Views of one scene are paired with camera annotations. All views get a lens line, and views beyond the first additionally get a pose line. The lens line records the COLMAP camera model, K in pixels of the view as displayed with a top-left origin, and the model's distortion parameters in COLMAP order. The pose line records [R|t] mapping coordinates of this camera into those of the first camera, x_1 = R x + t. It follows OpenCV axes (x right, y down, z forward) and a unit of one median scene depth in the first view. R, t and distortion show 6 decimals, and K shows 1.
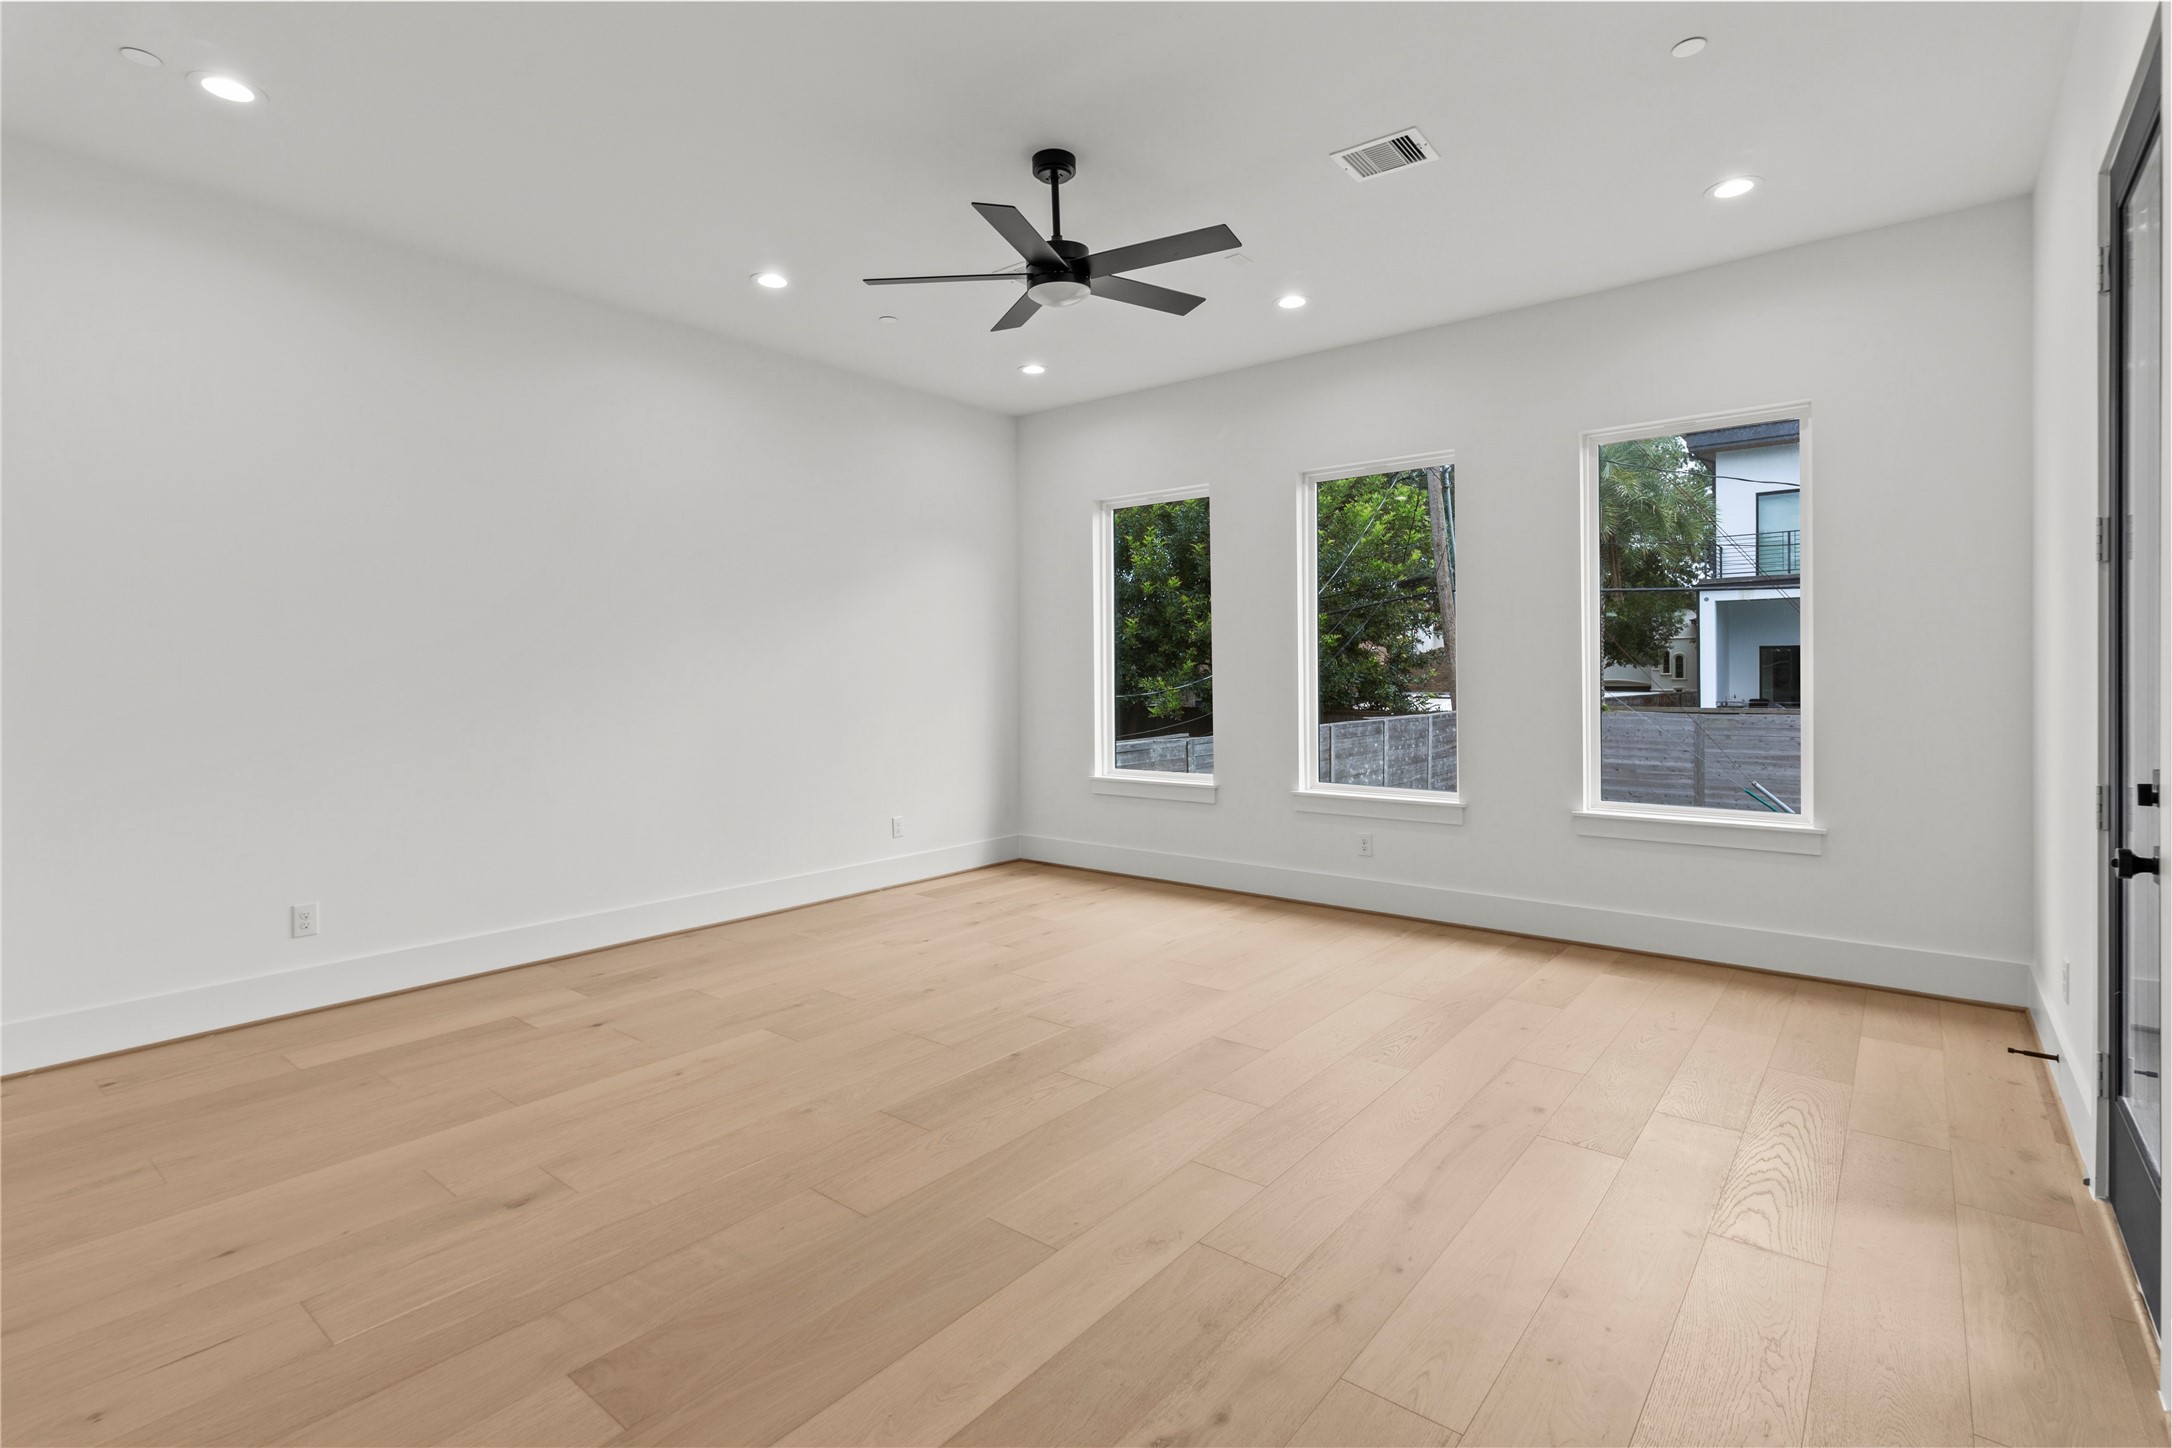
lens RADIAL K [[1013.4, 0, 1084.0], [0, 1013.4, 680.1], [0, 0, 1]] dist [-0.002356, 0.001230]
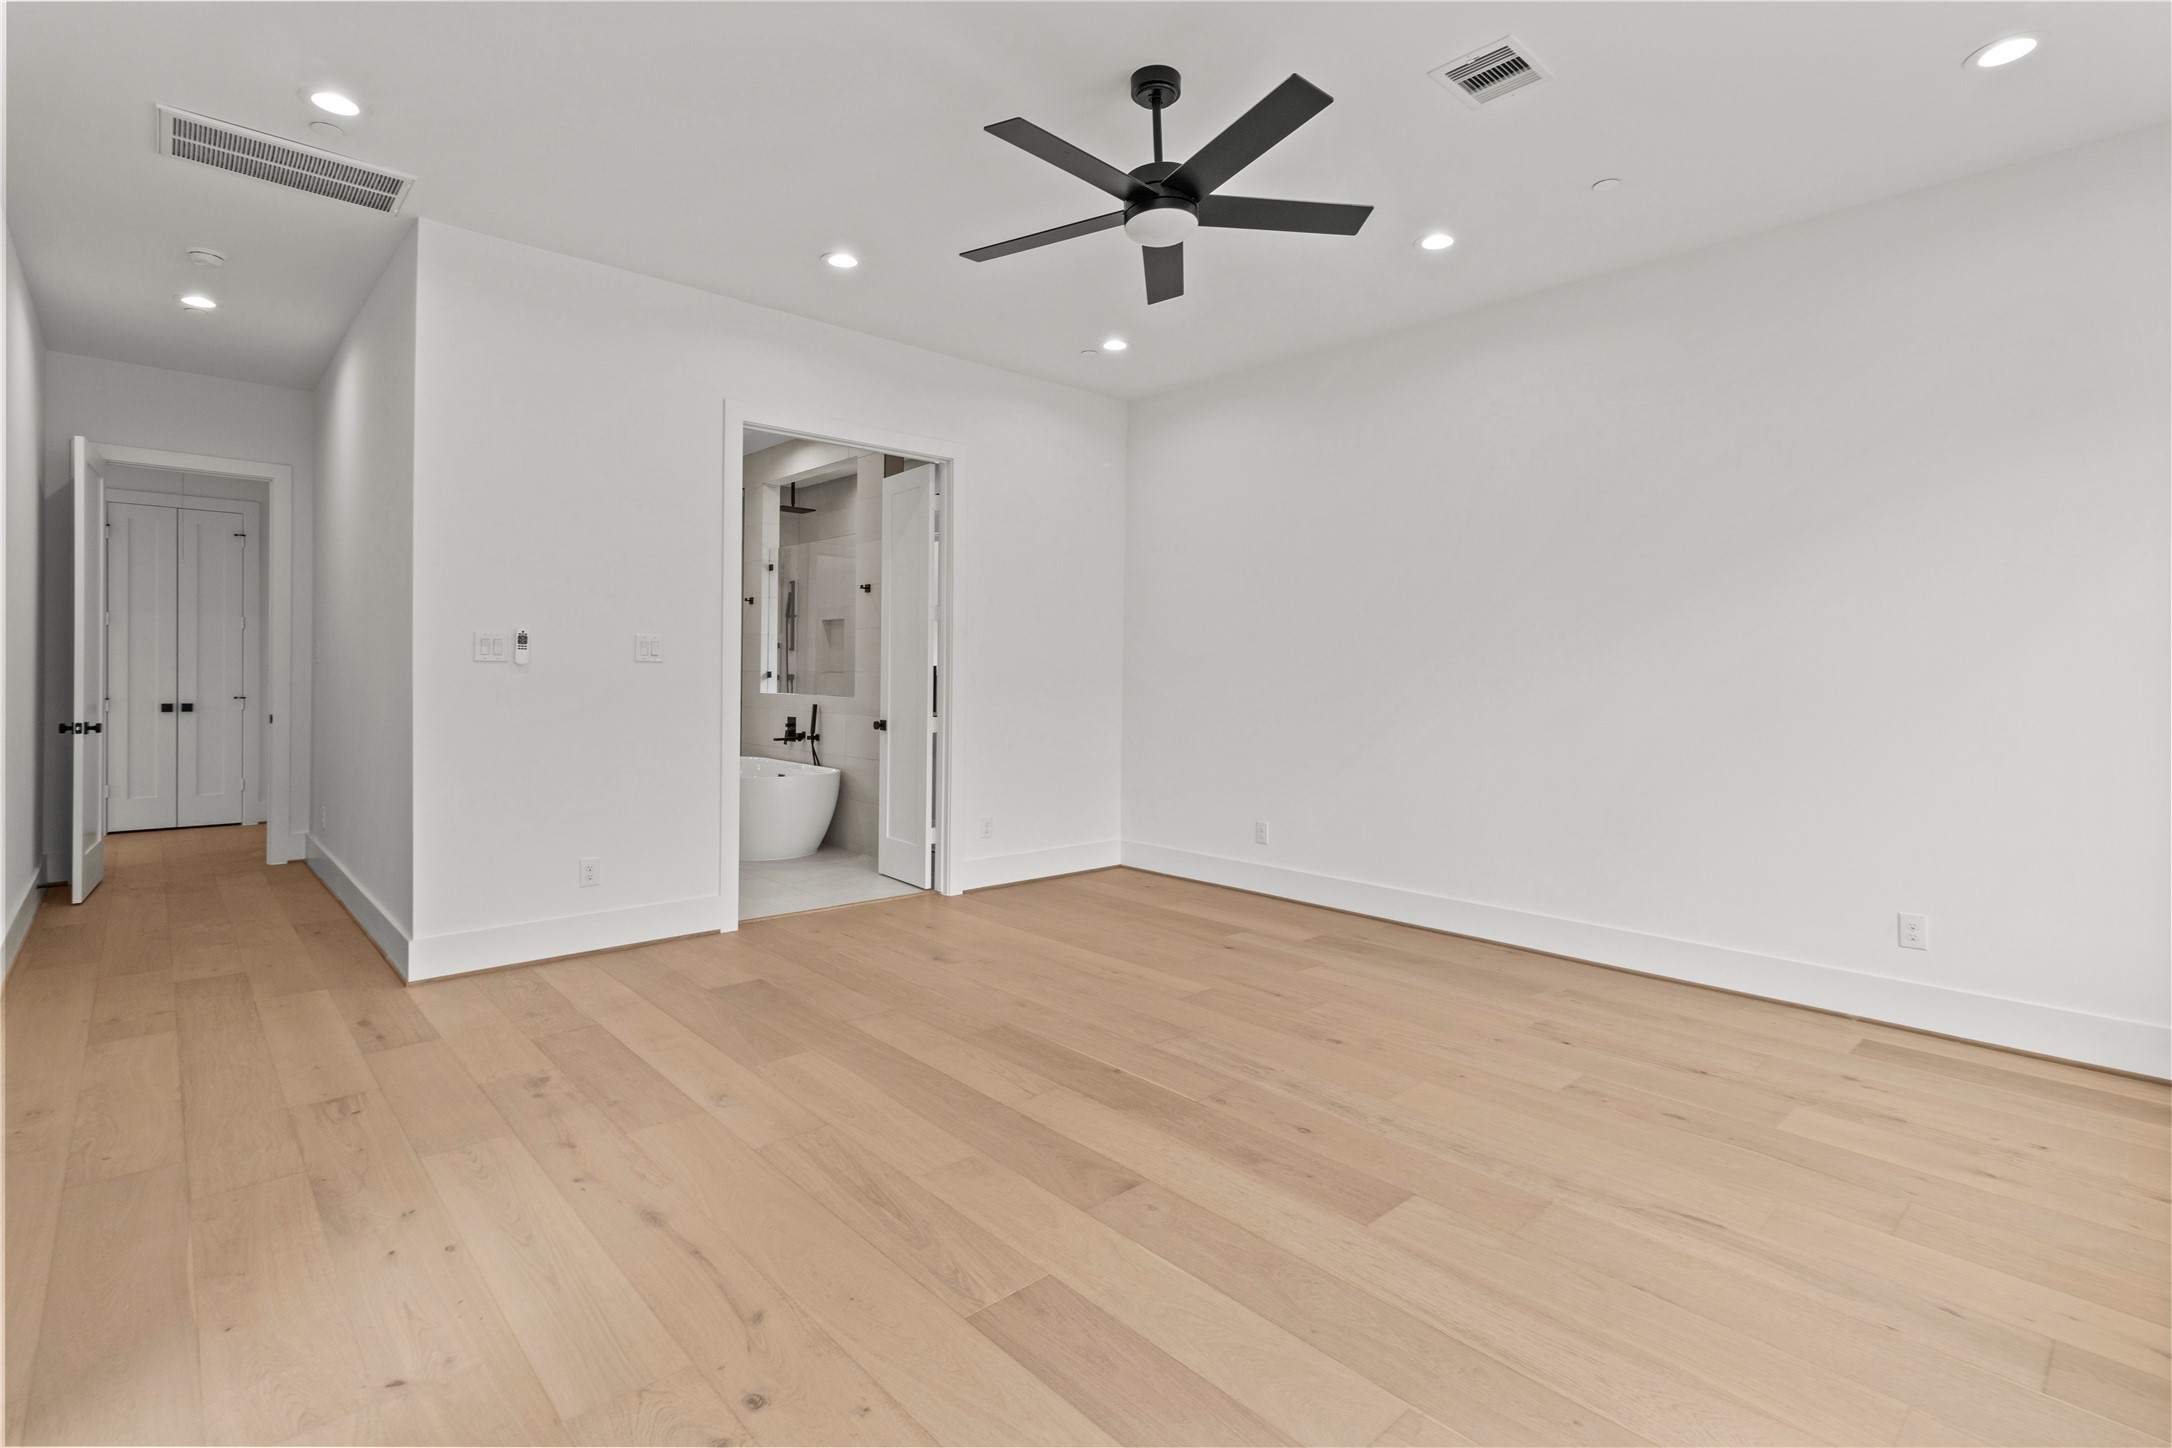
lens RADIAL K [[1013.4, 0, 1084.0], [0, 1013.4, 680.1], [0, 0, 1]] dist [-0.002356, 0.001230]
pose [[-0.138685, 0.013162, -0.990249, 0.872421], [-0.014261, 0.999781, 0.015286, -0.009393], [0.990234, 0.016242, -0.138467, 1.098815]]
